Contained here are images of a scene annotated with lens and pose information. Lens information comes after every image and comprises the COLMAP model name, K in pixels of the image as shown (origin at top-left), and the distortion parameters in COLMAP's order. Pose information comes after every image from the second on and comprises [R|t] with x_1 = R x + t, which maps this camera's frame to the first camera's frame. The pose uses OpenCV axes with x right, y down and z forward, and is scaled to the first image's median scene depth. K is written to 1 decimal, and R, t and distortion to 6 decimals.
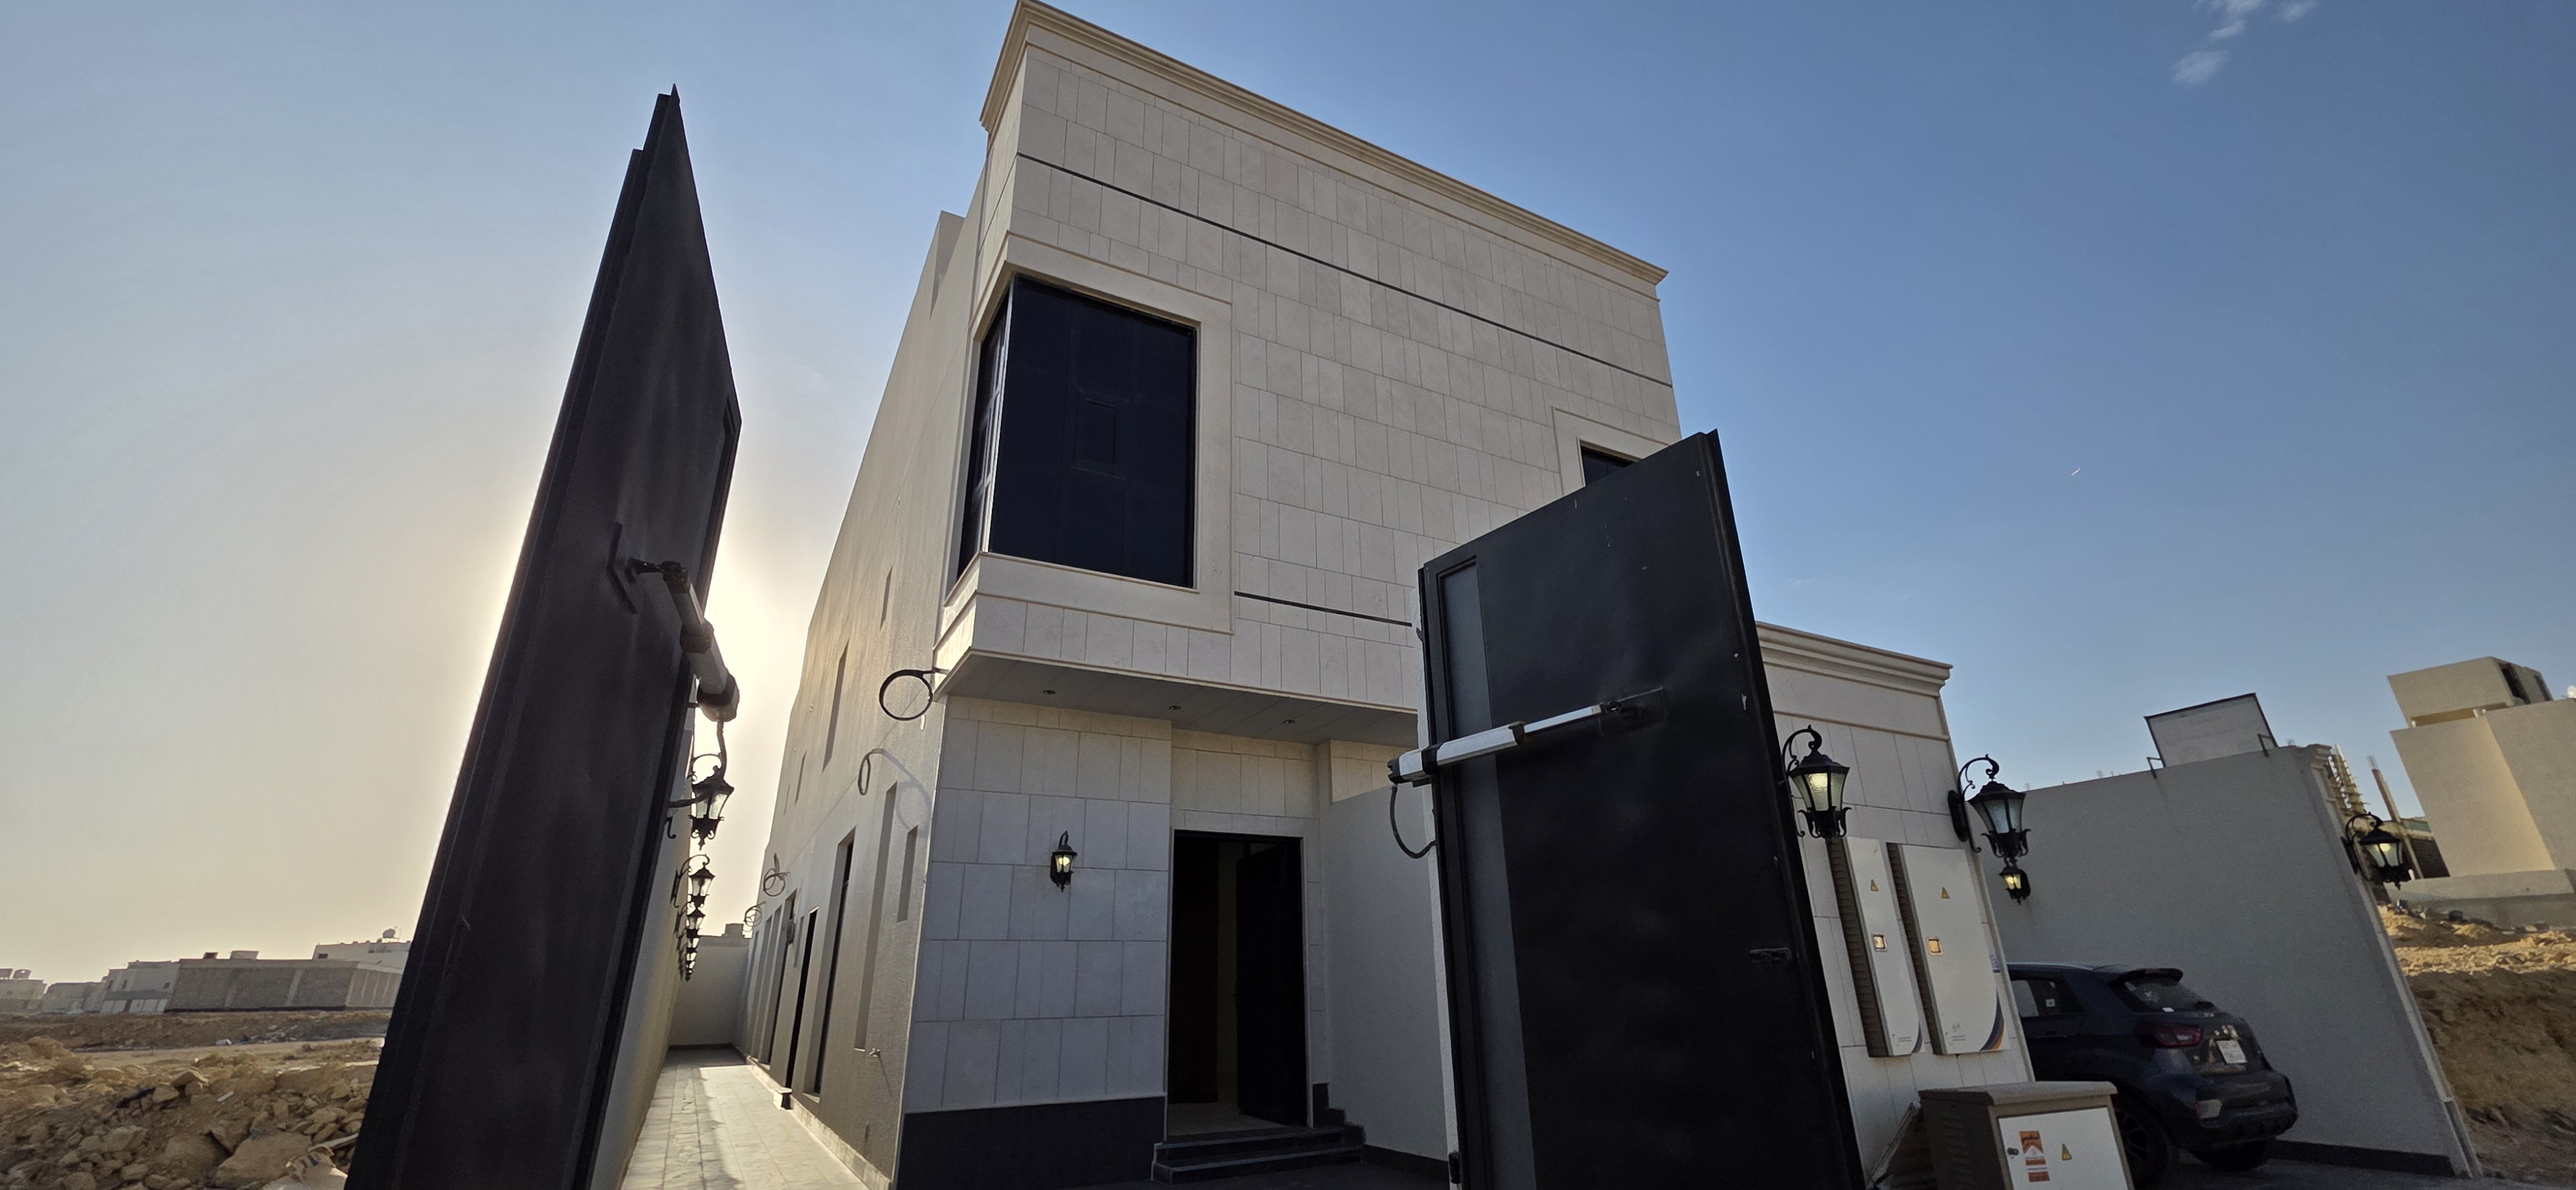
lens RADIAL K [[1025.2, 0, 1282.7], [0, 1025.2, 599.2], [0, 0, 1]] dist [0.001835, 0.000263]
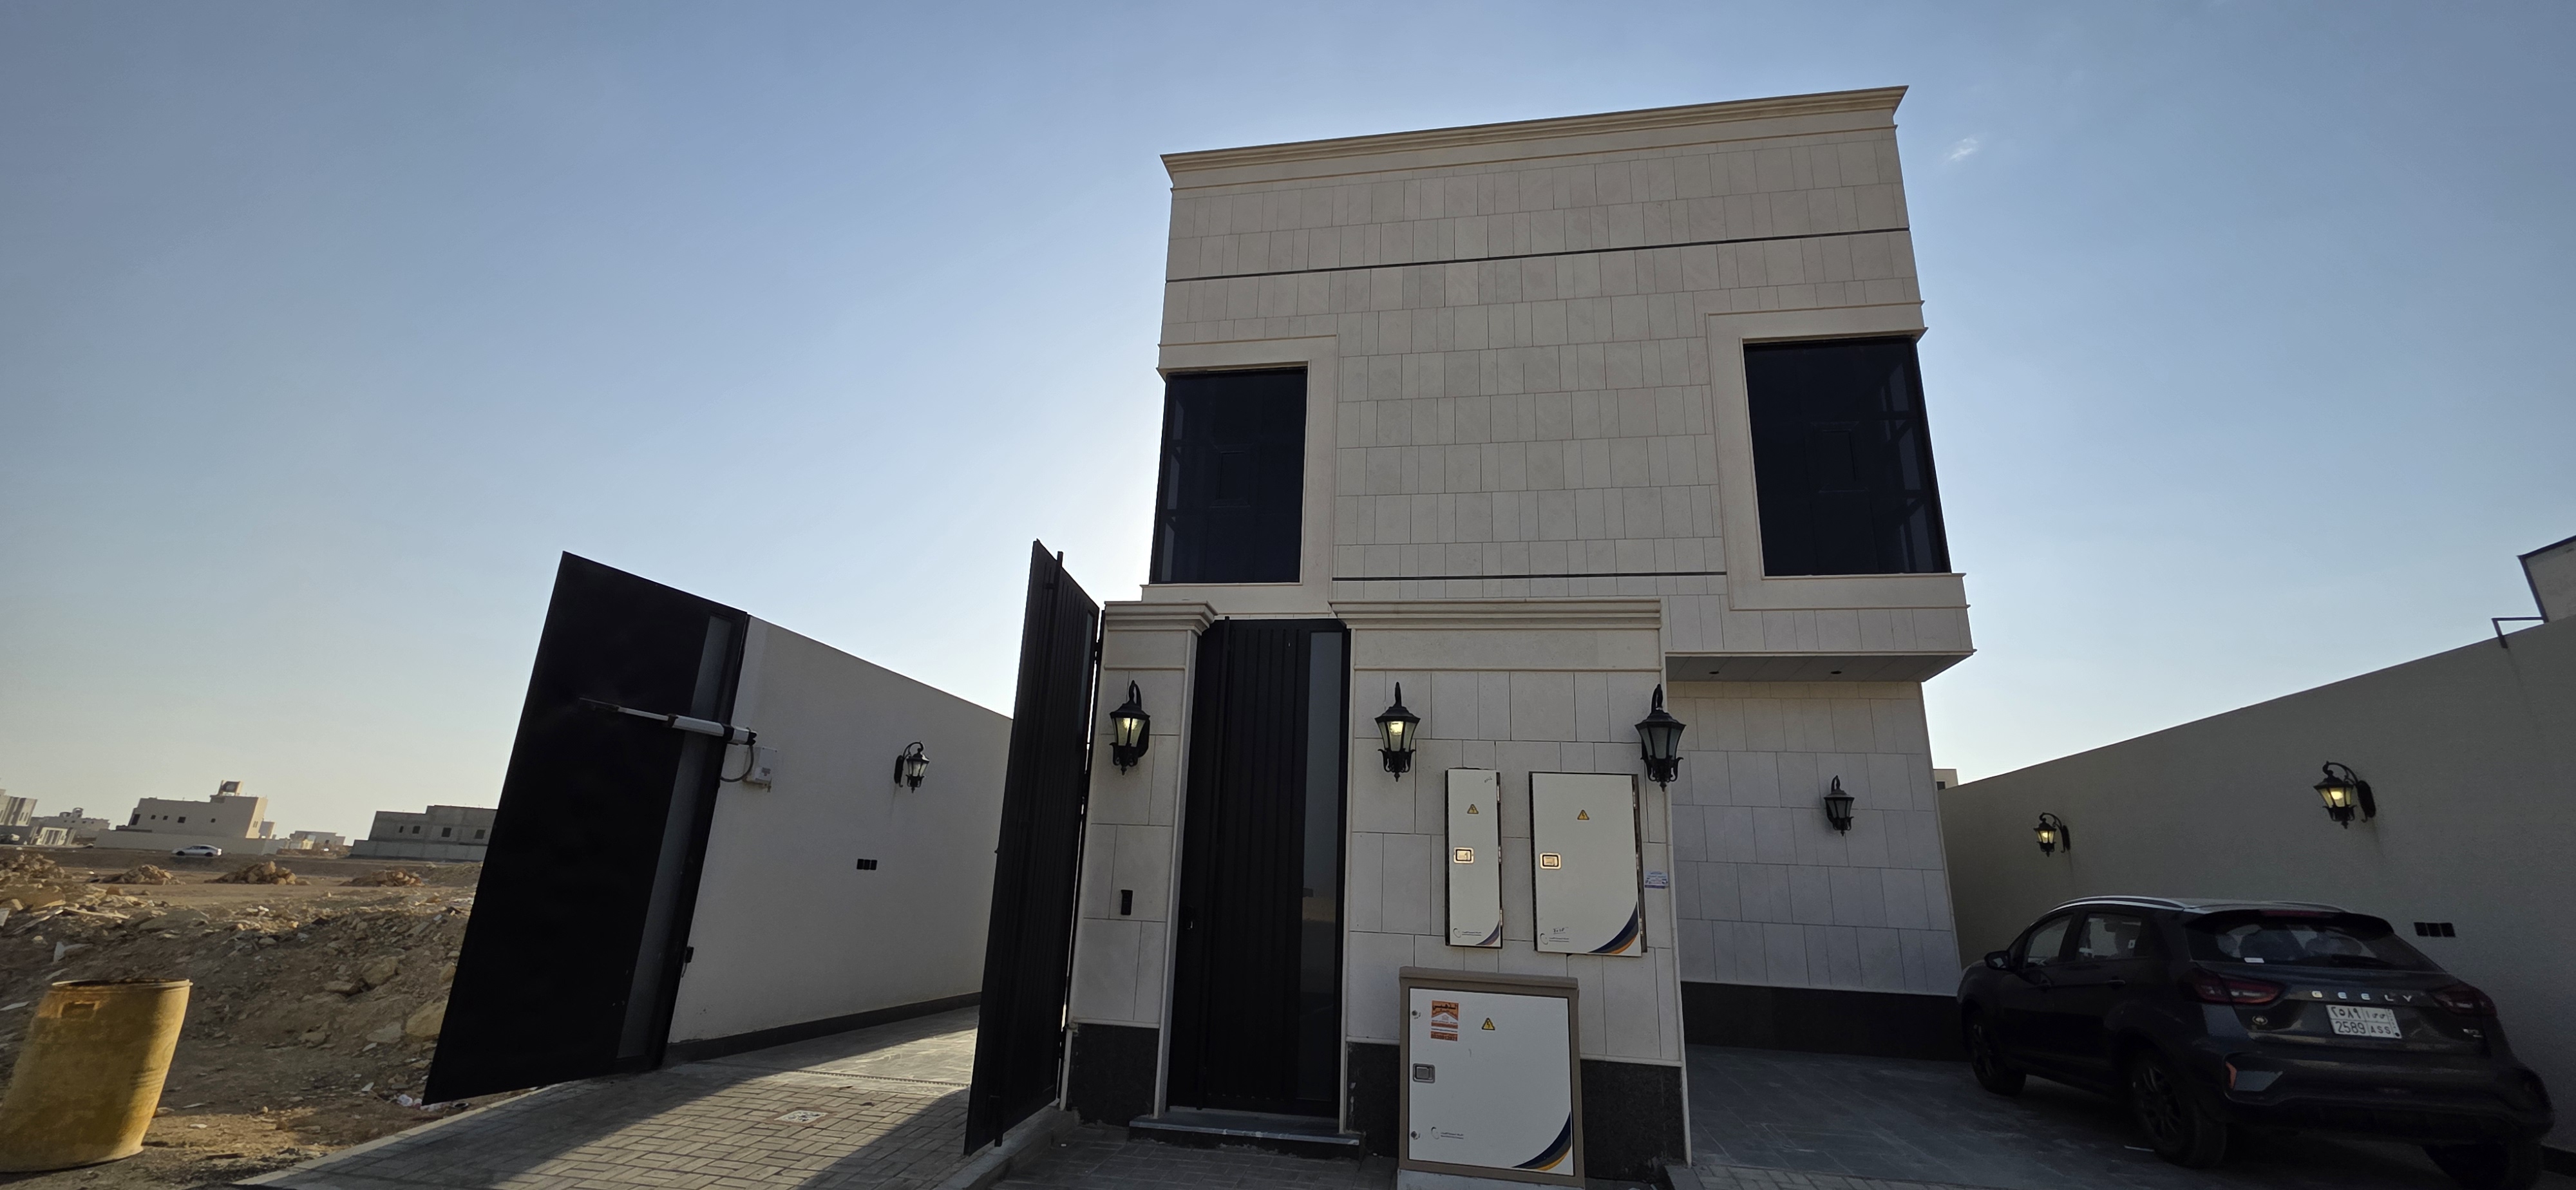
lens RADIAL K [[1025.2, 0, 1291.7], [0, 1025.2, 587.5], [0, 0, 1]] dist [0.001835, 0.000263]
pose [[0.780534, -0.135329, -0.610288, 0.622745], [0.174720, 0.984605, 0.005127, -0.010119], [0.600199, -0.110631, 0.792163, -0.024356]]
